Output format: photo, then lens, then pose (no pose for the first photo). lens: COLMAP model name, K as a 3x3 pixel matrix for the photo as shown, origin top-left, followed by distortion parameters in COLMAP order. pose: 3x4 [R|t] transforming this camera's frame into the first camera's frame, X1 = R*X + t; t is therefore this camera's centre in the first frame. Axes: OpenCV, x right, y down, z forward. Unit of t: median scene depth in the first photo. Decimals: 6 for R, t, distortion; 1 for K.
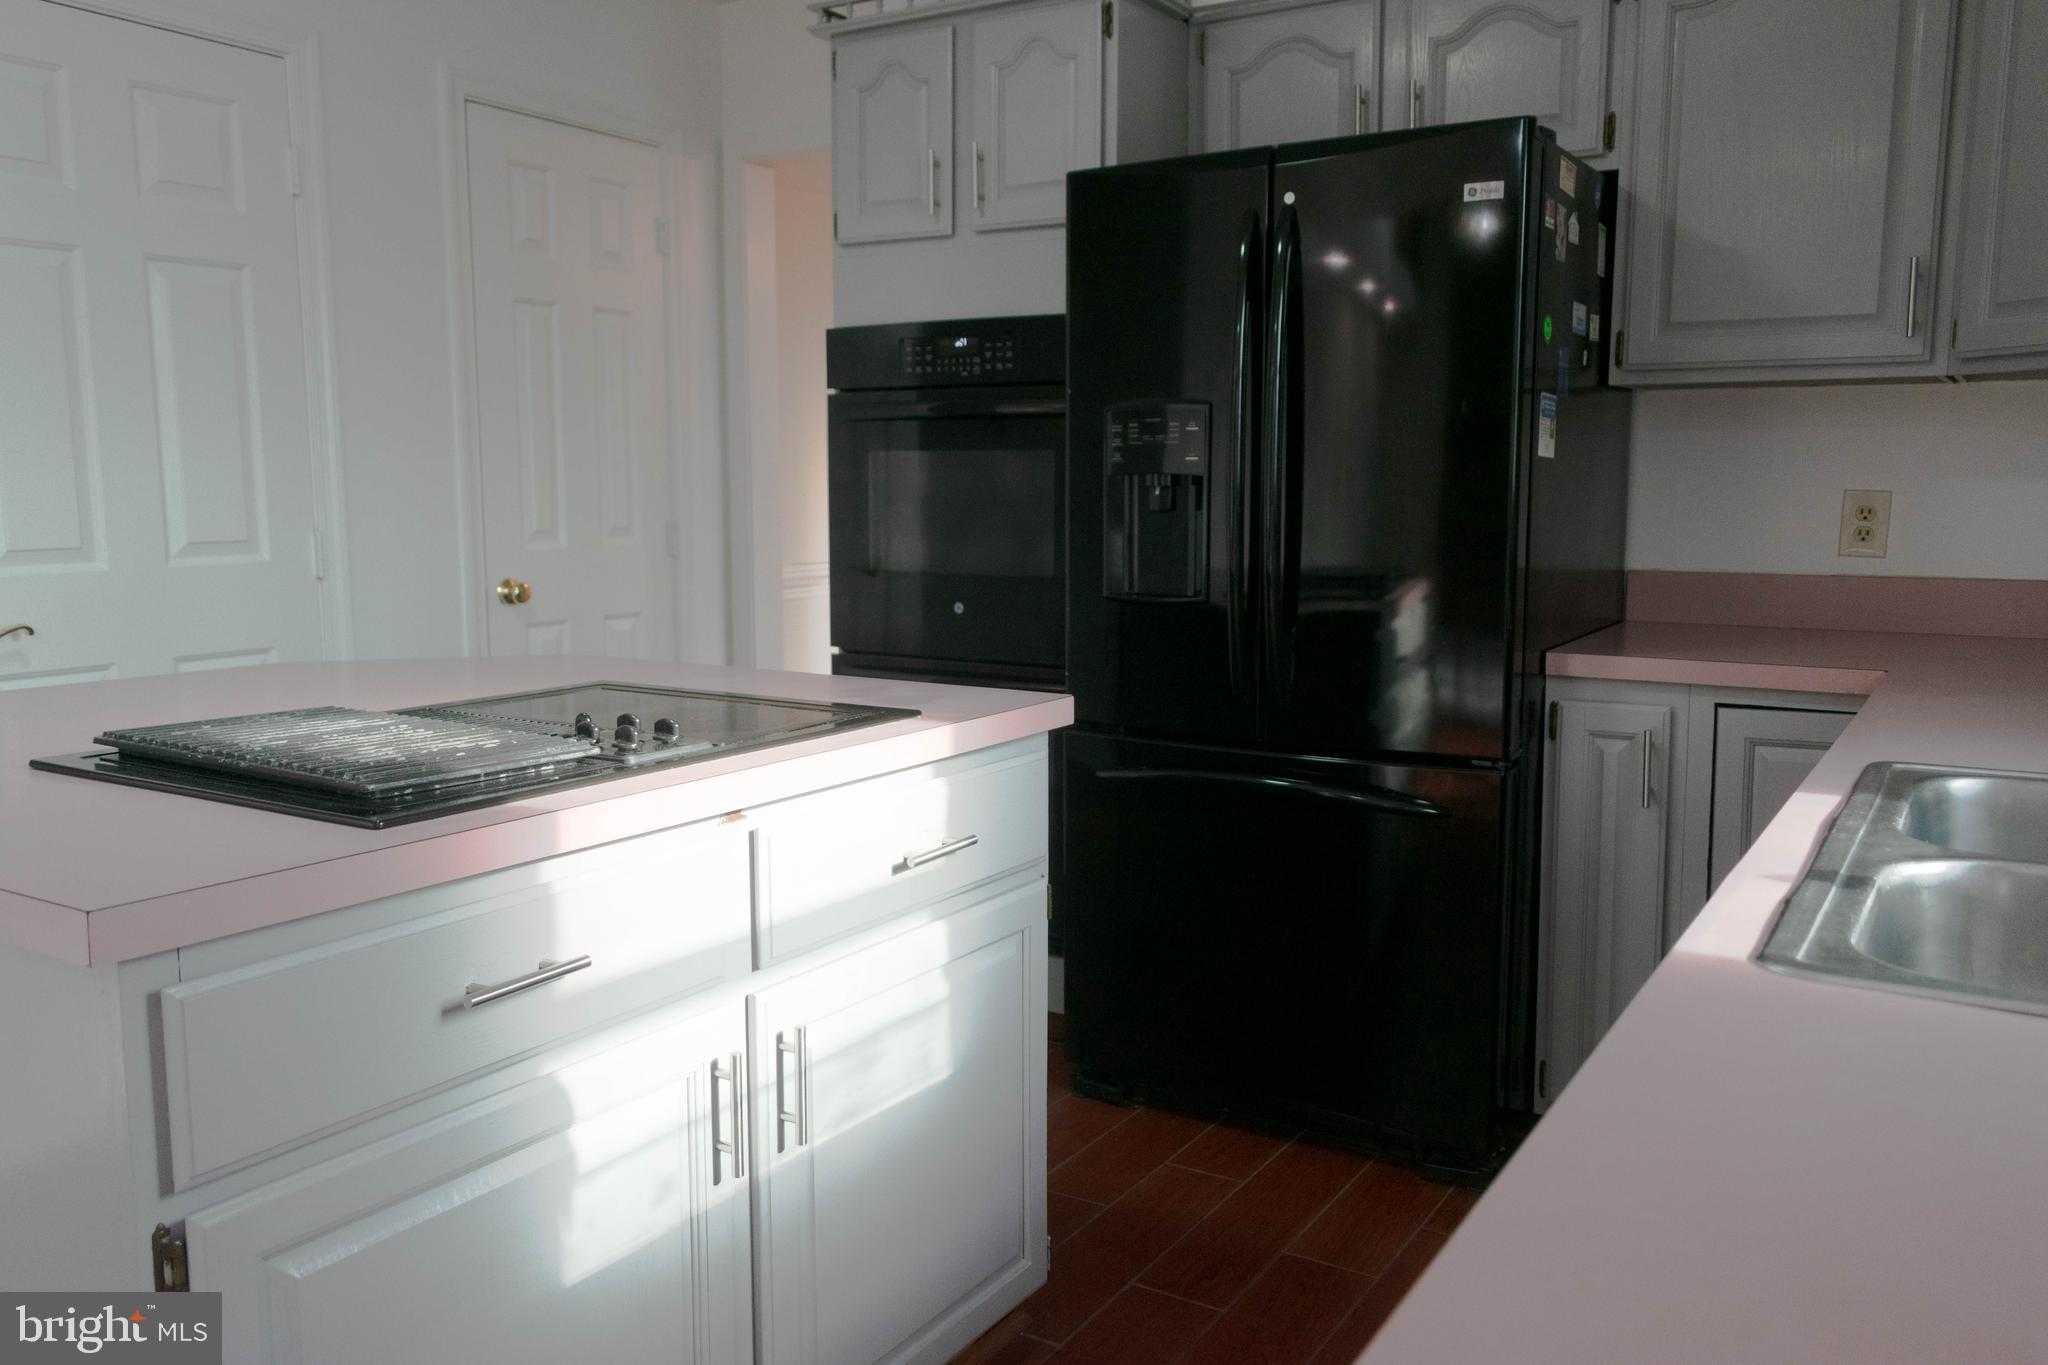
lens RADIAL K [[1599.7, 0, 1024.0], [0, 1599.7, 682.5], [0, 0, 1]] dist [0.018083, 0.002546]
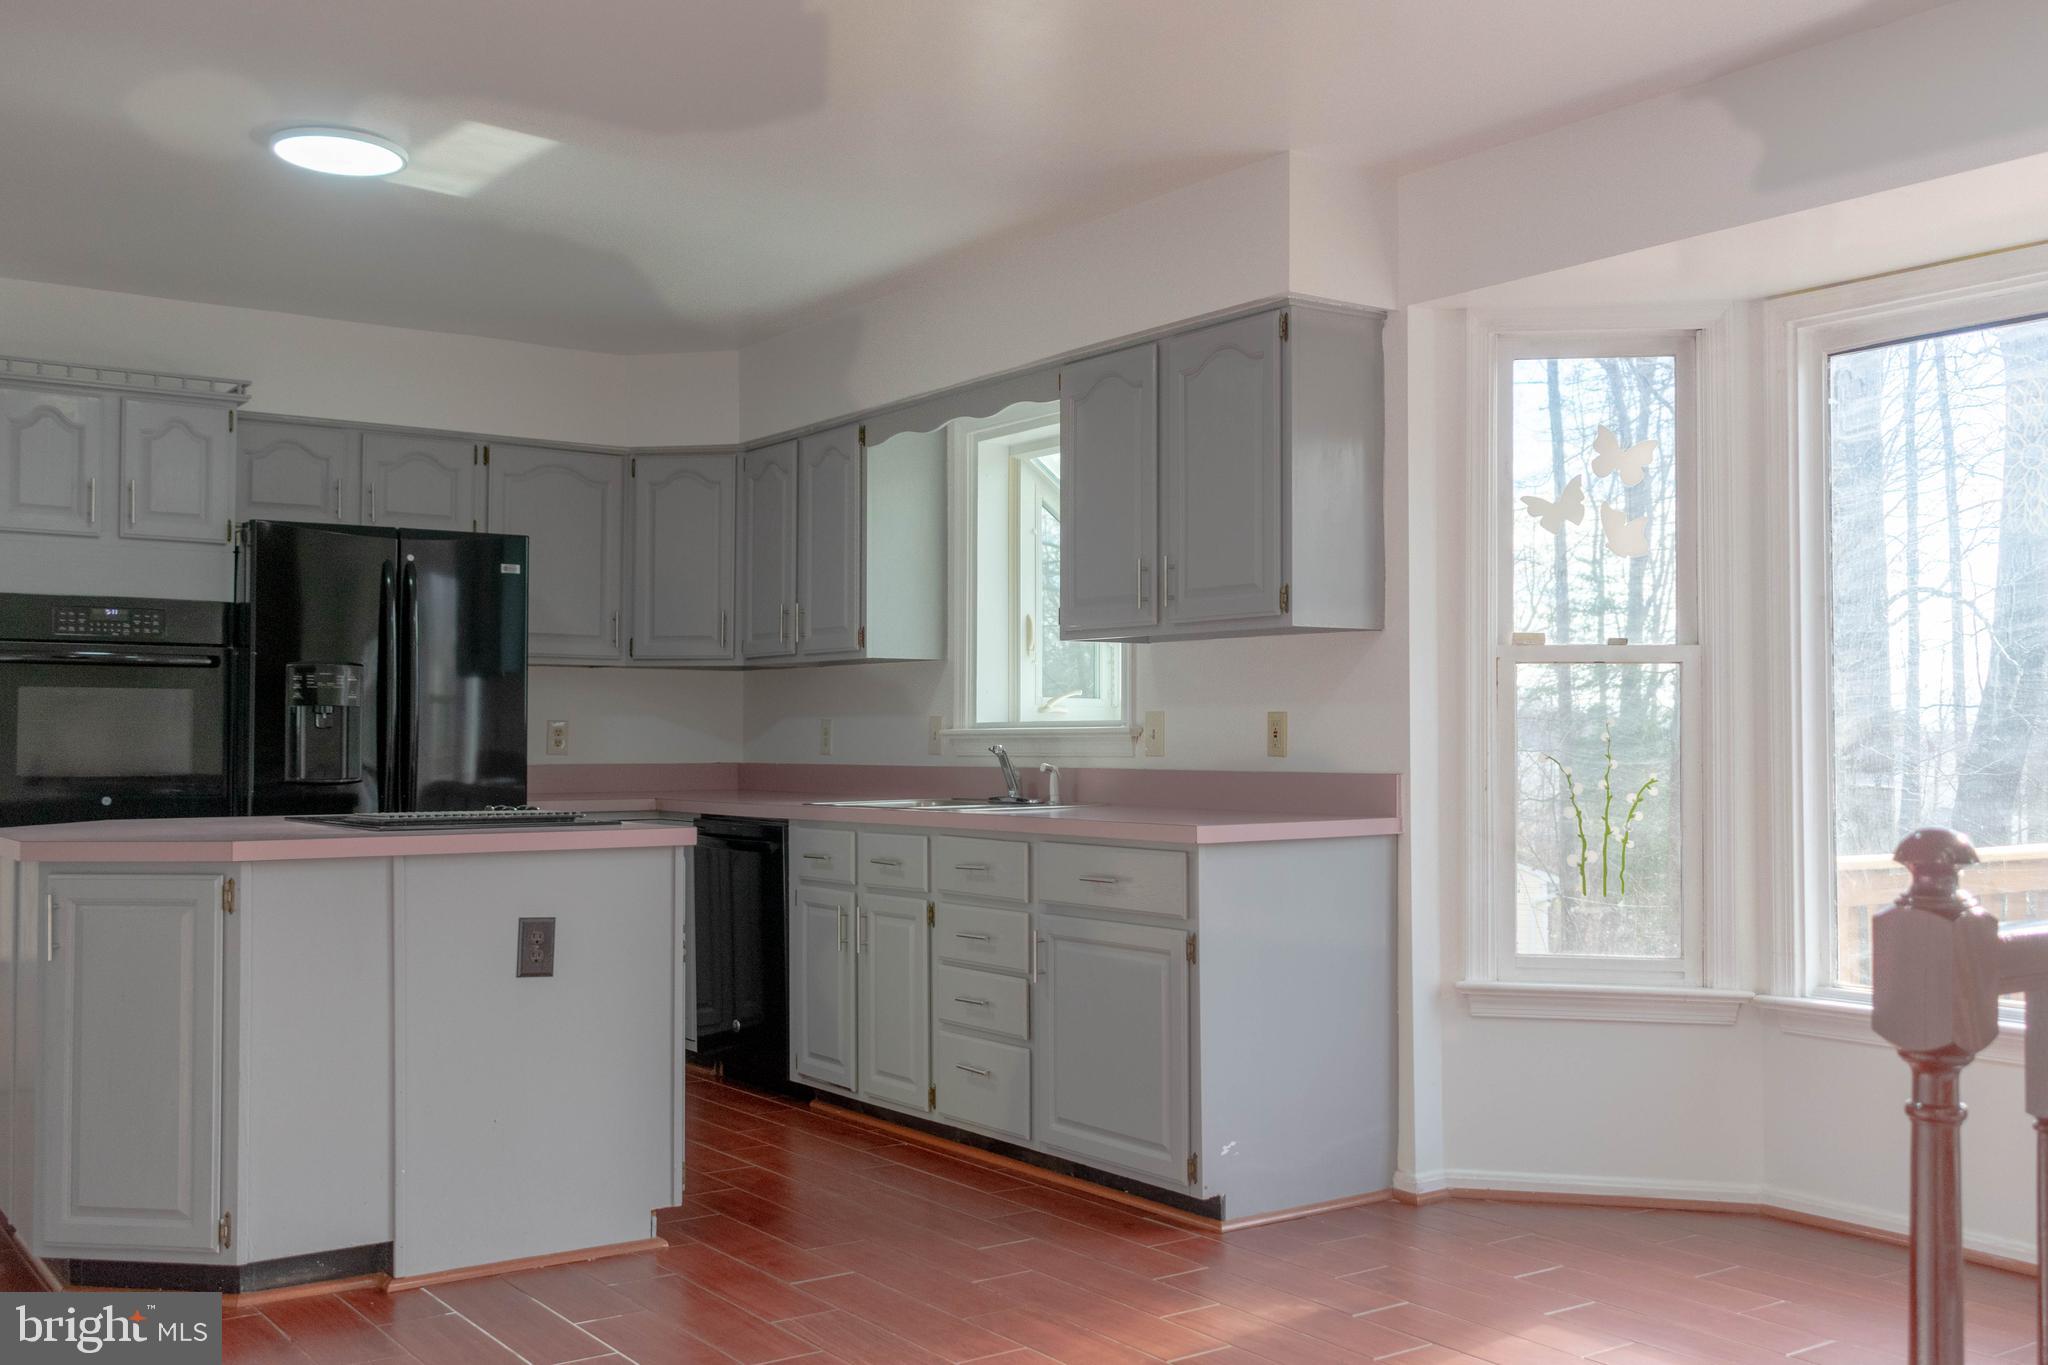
lens RADIAL K [[1974.1, 0, 1024.0], [0, 1974.1, 682.5], [0, 0, 1]] dist [-0.000671, -0.001017]
pose [[0.381314, 0.026546, 0.924064, -1.435365], [0.118480, 0.989941, -0.077329, 0.084868], [-0.916822, 0.138970, 0.374333, -0.409177]]
